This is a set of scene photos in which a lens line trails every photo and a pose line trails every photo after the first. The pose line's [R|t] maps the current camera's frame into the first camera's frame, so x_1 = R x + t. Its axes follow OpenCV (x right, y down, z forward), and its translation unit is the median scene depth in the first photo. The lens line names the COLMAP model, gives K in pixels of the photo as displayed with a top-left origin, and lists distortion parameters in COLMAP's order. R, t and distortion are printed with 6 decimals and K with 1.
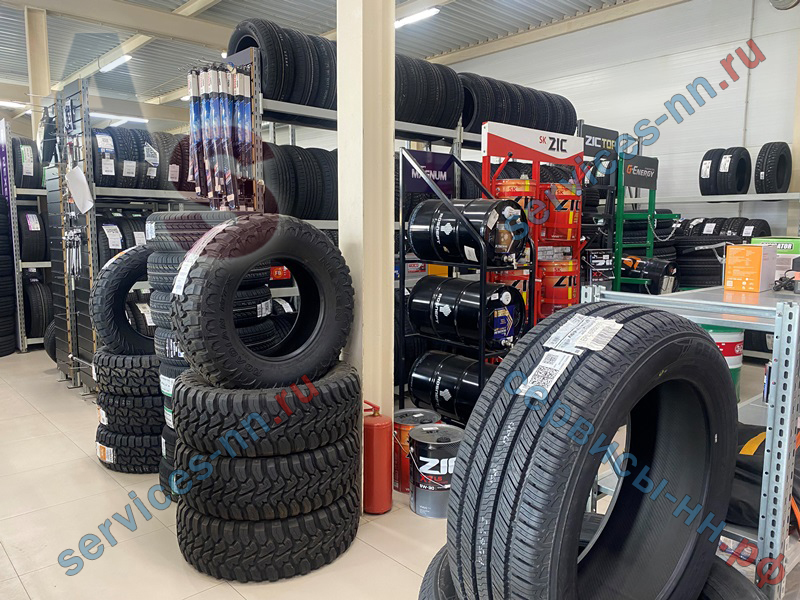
lens RADIAL K [[601.1, 0, 400.0], [0, 601.1, 300.0], [0, 0, 1]] dist [0.050629, -0.121961]
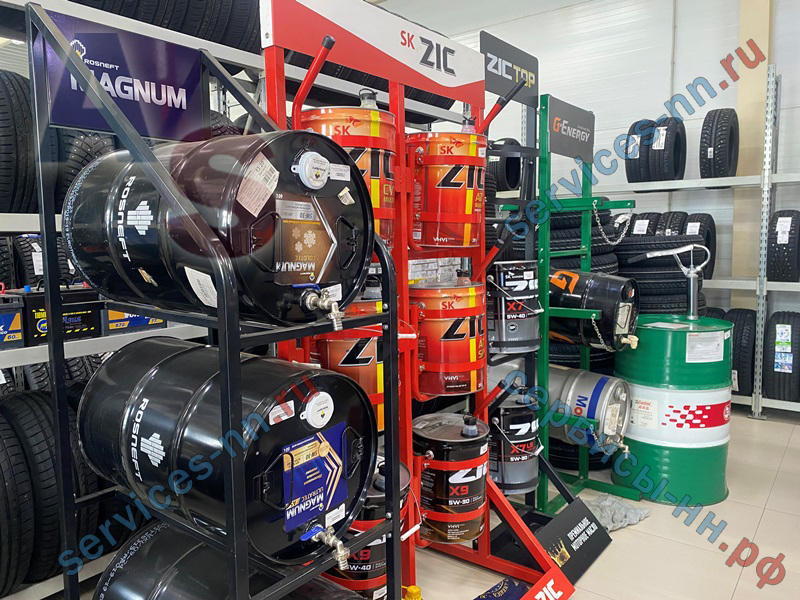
lens RADIAL K [[601.1, 0, 400.0], [0, 601.1, 300.0], [0, 0, 1]] dist [0.050629, -0.121961]
pose [[0.981612, -0.036536, 0.187357, 0.127703], [0.039424, 0.999154, -0.011710, -0.050074], [-0.186770, 0.018881, 0.982222, 0.511955]]
